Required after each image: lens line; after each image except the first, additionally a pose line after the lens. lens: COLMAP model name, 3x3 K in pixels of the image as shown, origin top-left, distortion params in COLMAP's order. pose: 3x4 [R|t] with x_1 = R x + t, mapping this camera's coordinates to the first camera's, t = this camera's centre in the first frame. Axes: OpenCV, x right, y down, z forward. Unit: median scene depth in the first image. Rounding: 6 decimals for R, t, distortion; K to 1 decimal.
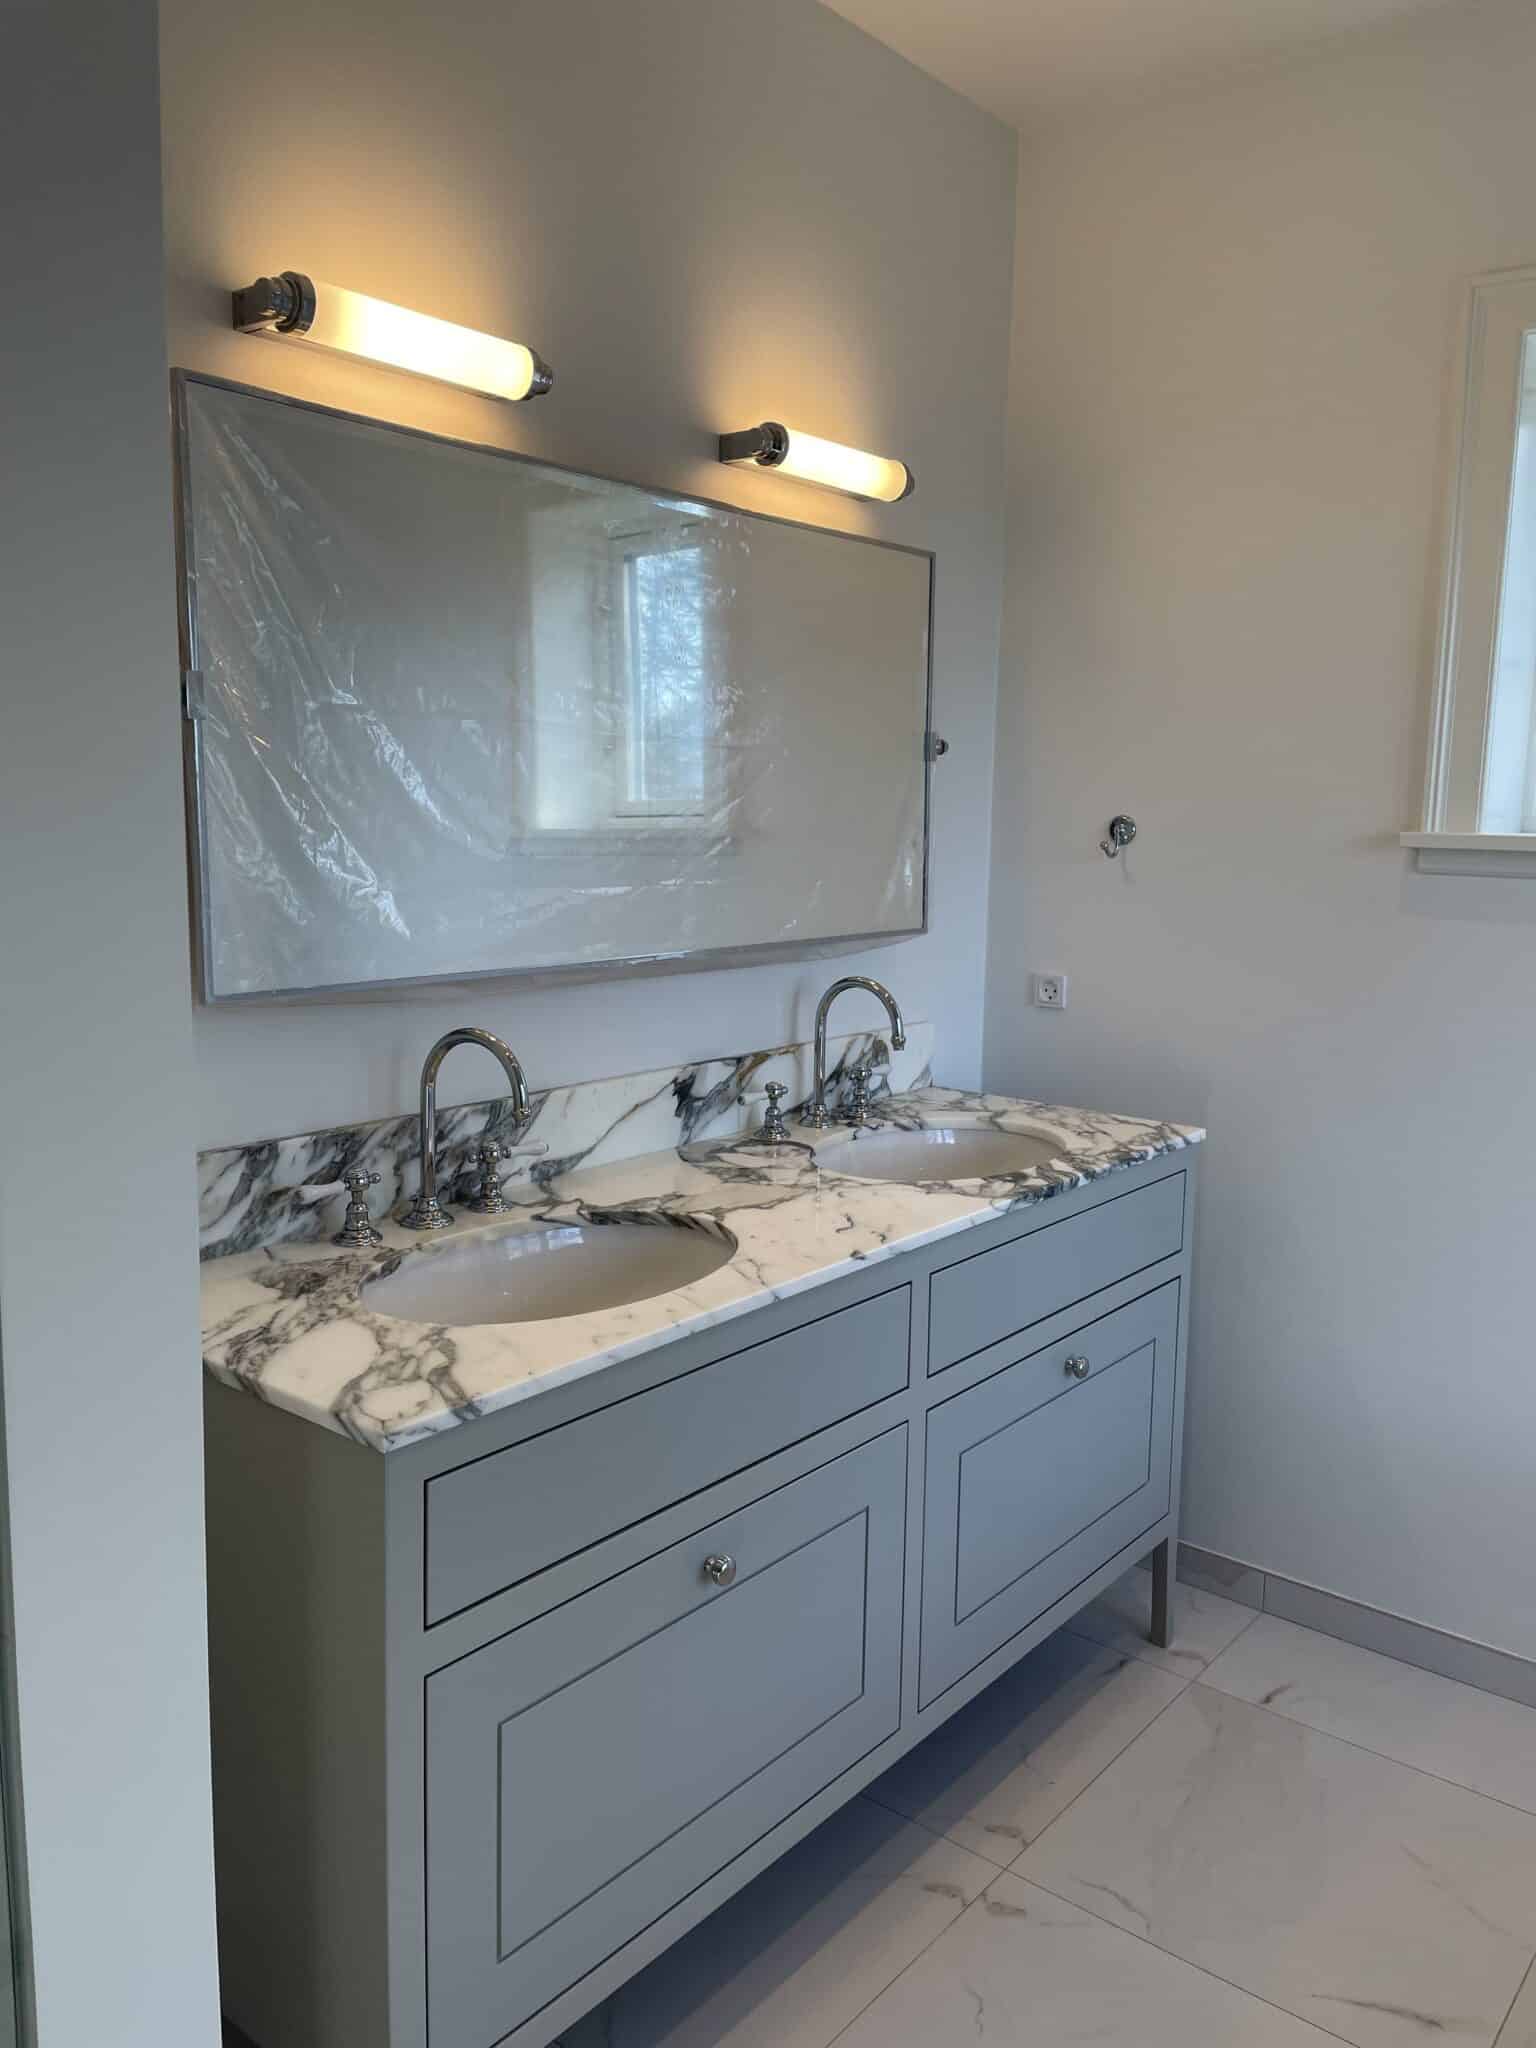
lens RADIAL K [[1572.5, 0, 793.2], [0, 1572.5, 1002.3], [0, 0, 1]] dist [0.094360, -0.118102]
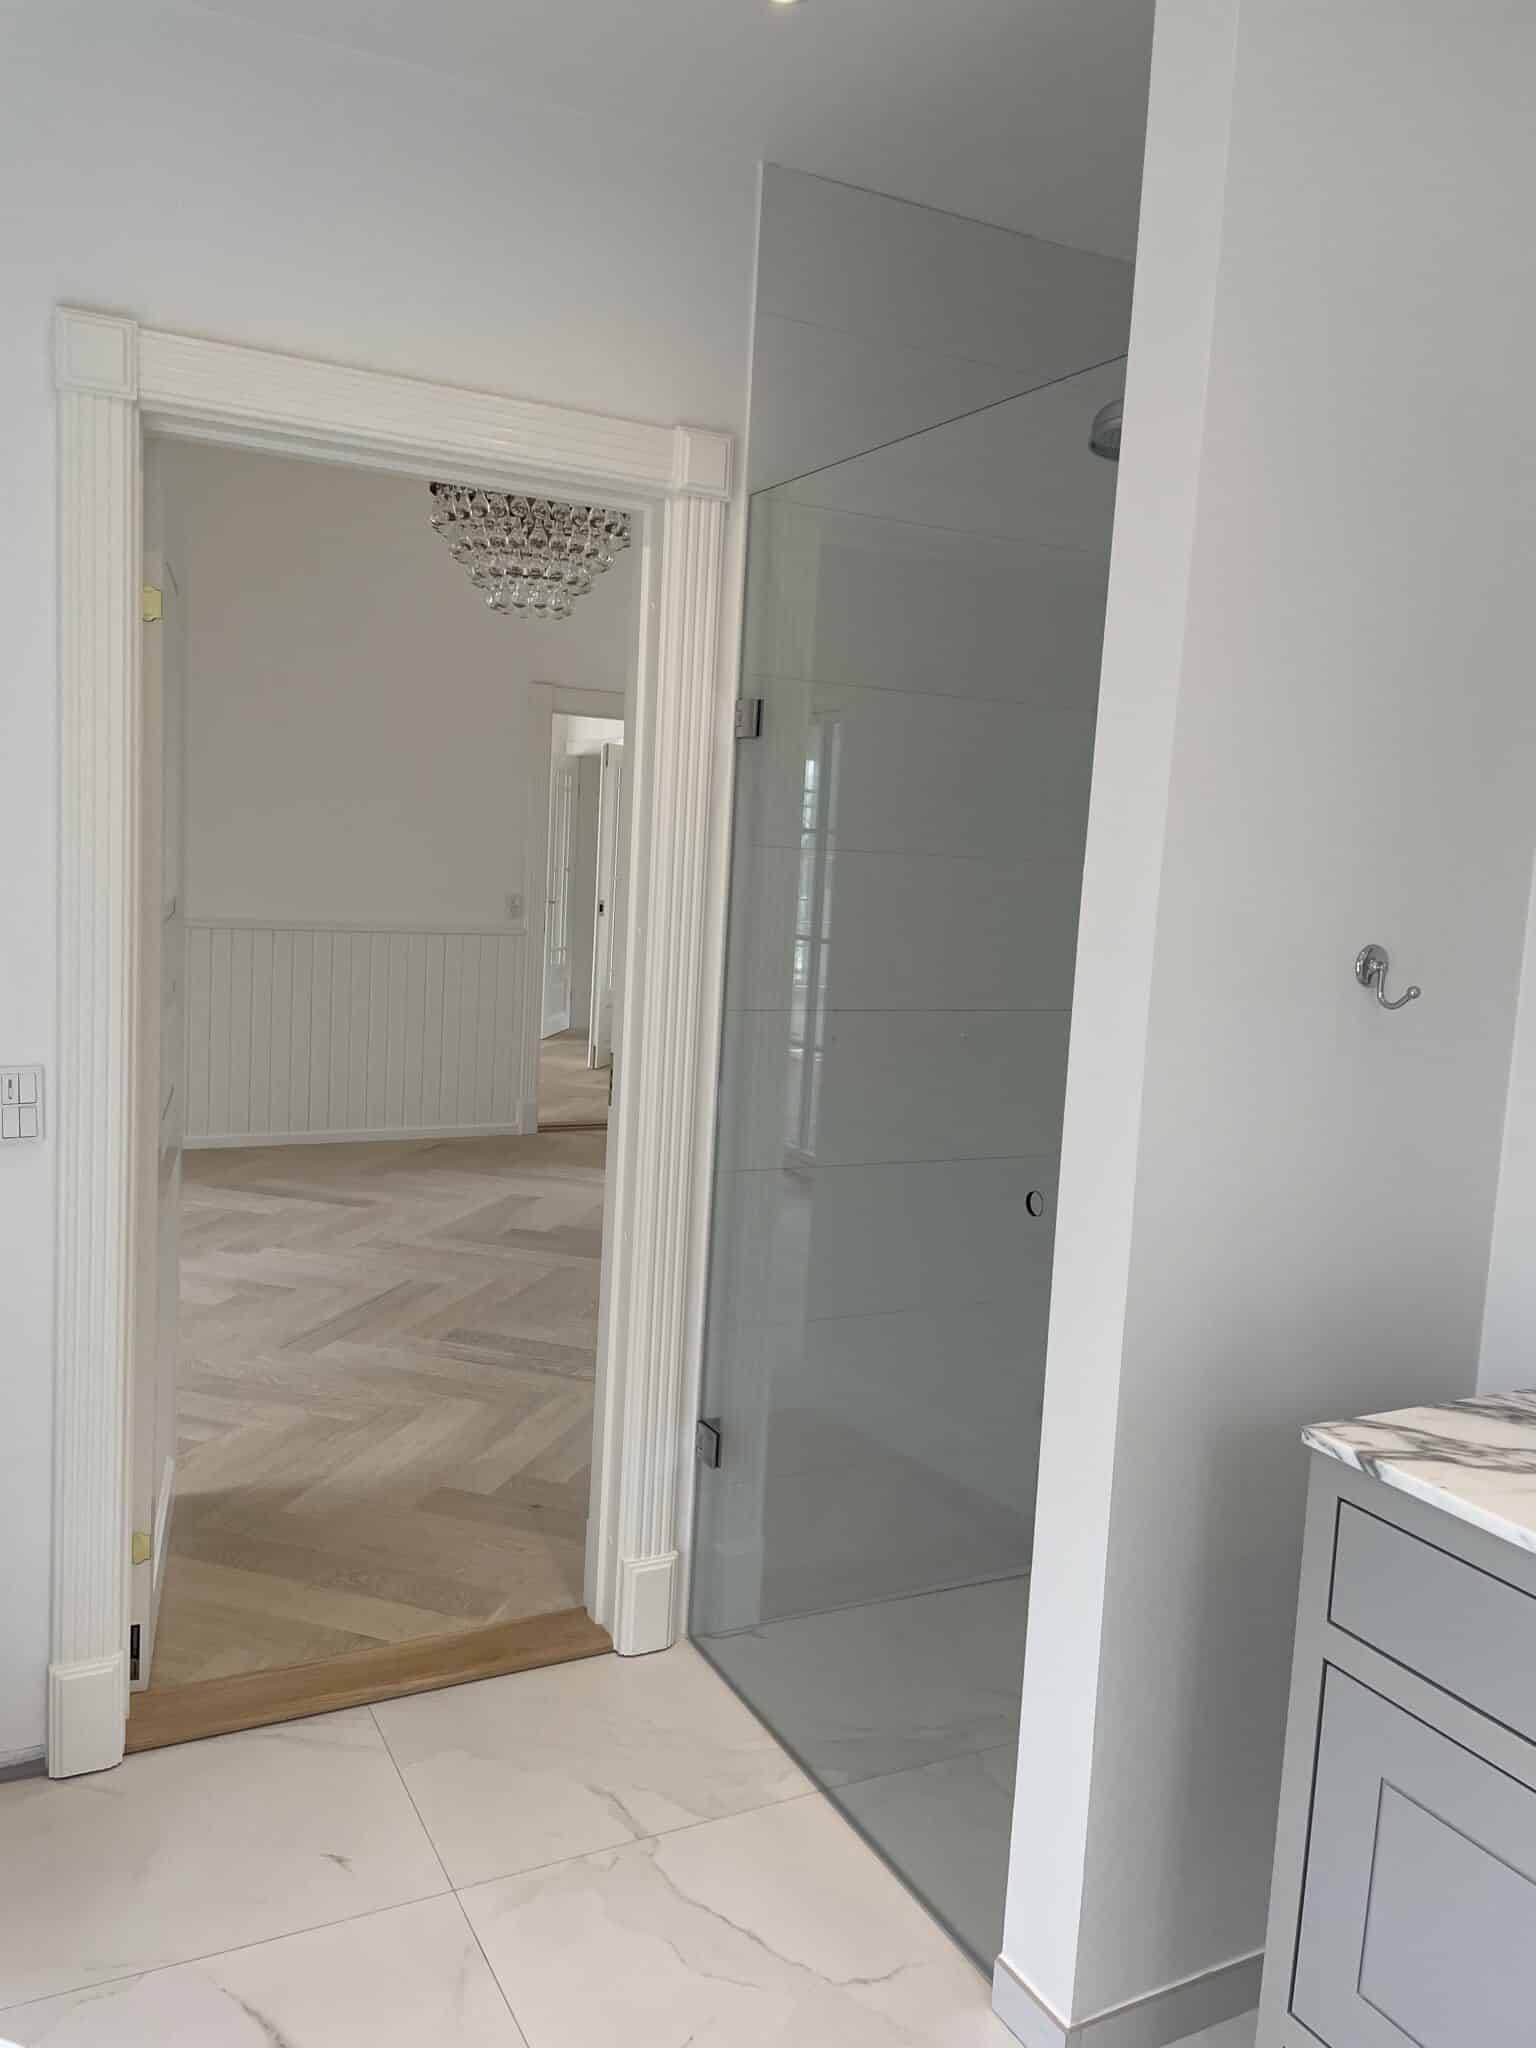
lens RADIAL K [[1565.0, 0, 768.0], [0, 1565.0, 1024.0], [0, 0, 1]] dist [0.086957, -0.104403]
pose [[-0.403630, 0.061249, -0.912870, 0.685004], [-0.189513, 0.970521, 0.148911, -0.099240], [0.895080, 0.233106, -0.380124, 0.653884]]
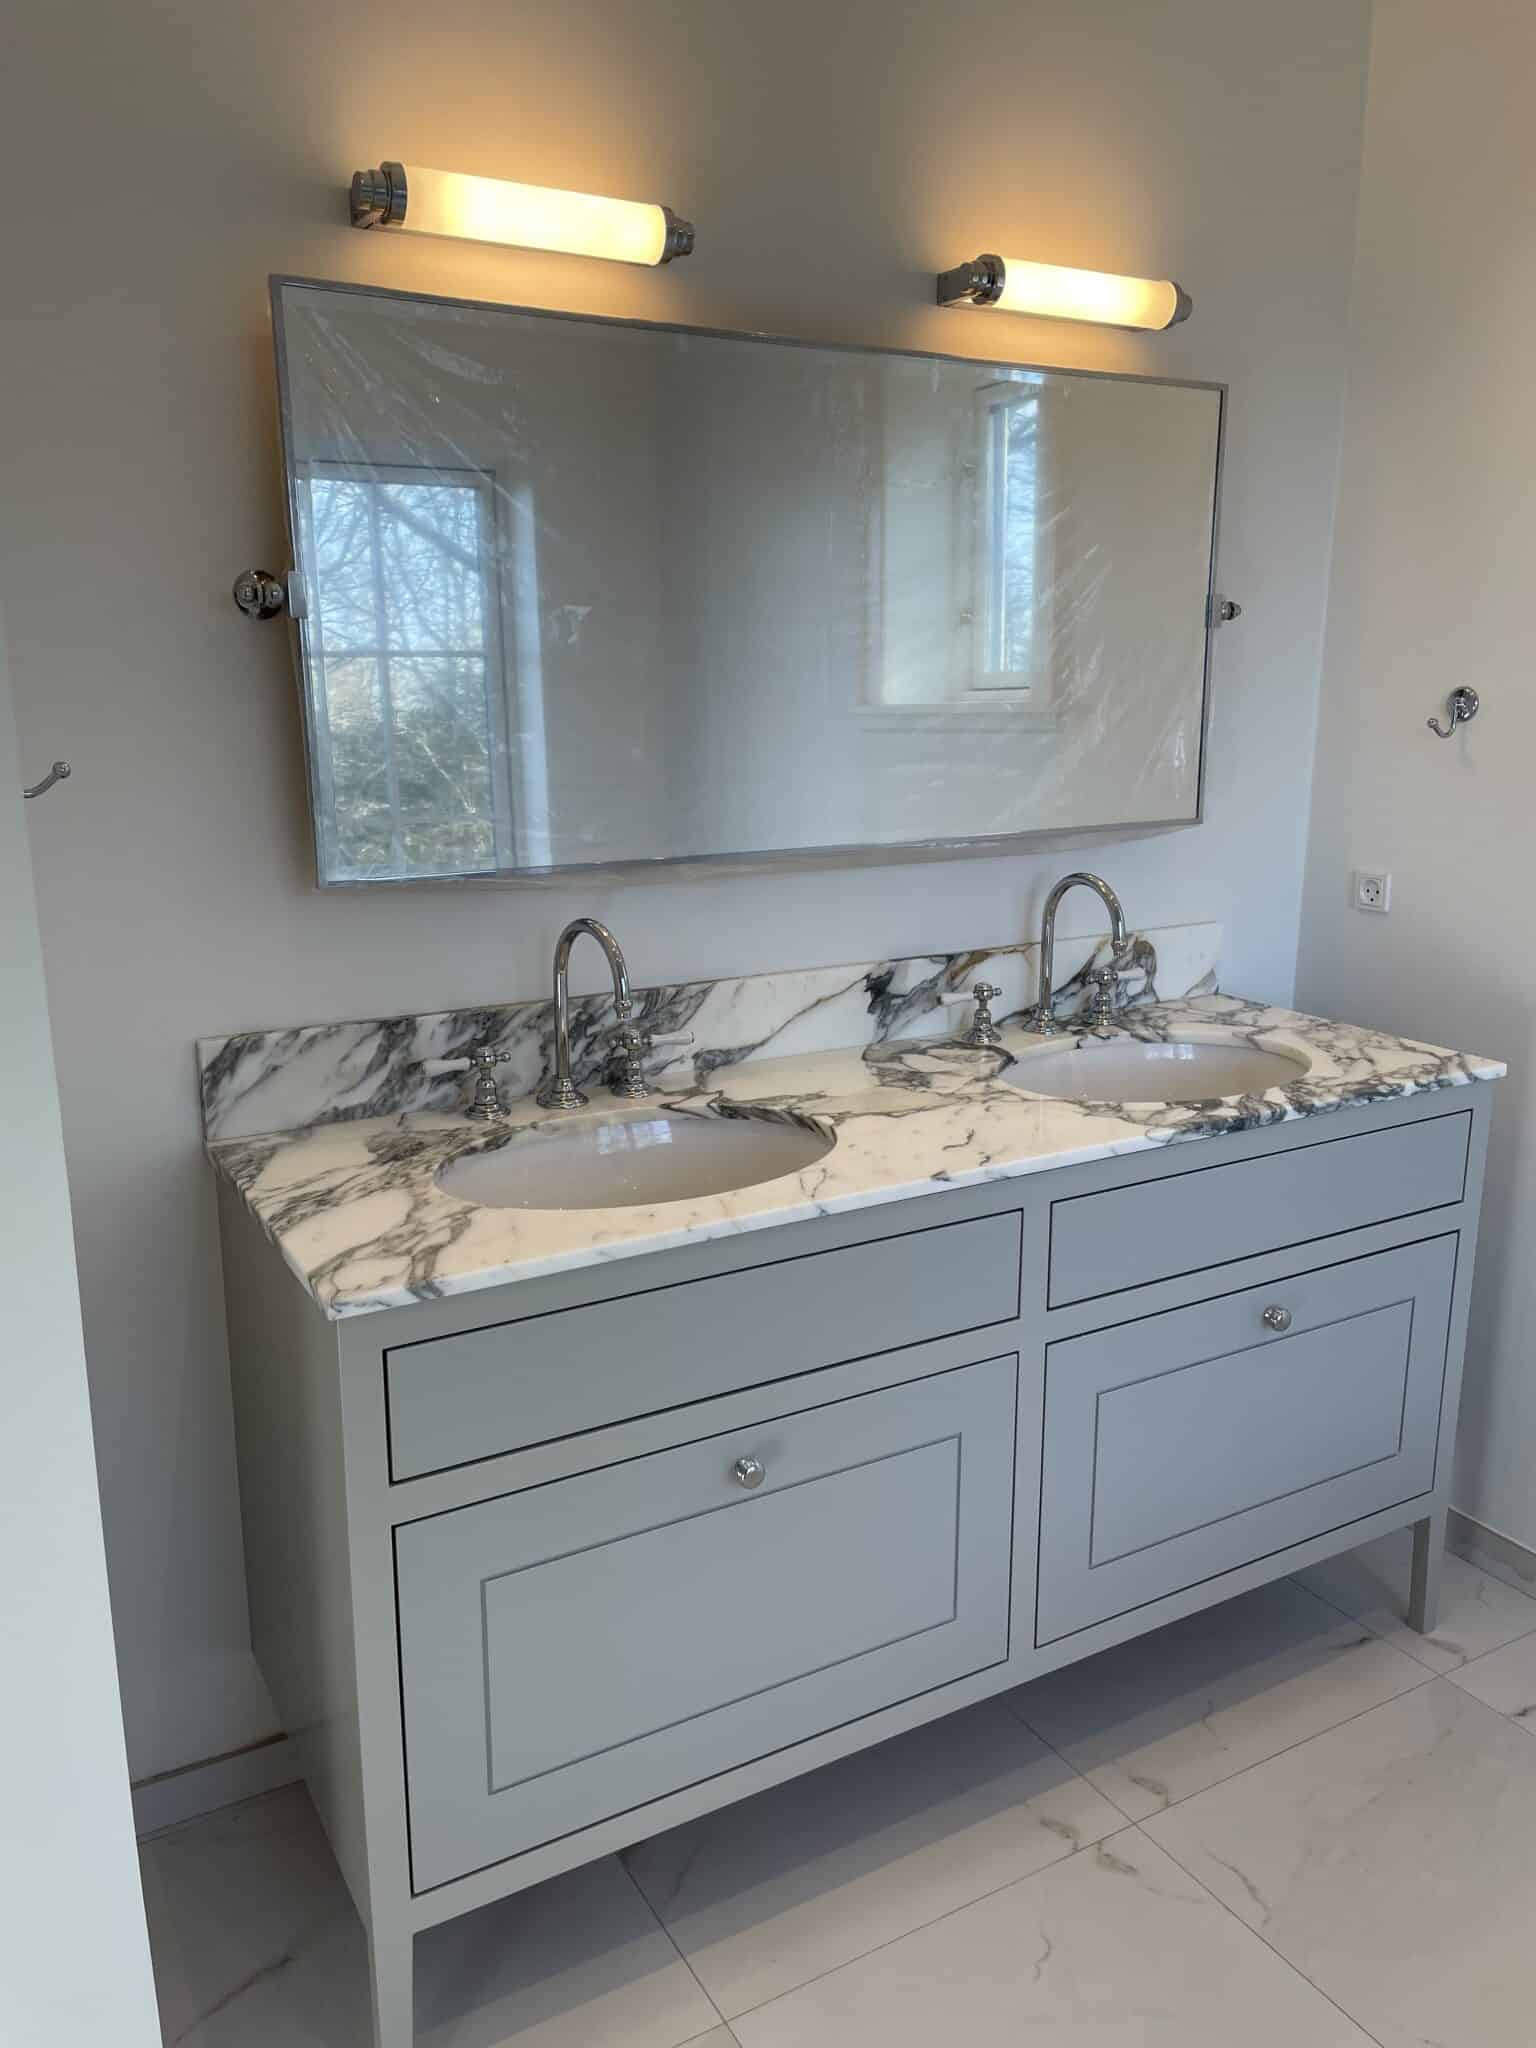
lens RADIAL K [[1565.0, 0, 768.0], [0, 1565.0, 1024.0], [0, 0, 1]] dist [0.086957, -0.104403]
pose [[0.931316, 0.064544, -0.358447, 0.245798], [-0.029587, 0.994327, 0.102171, -0.020493], [0.363008, -0.084548, 0.927942, 0.088698]]
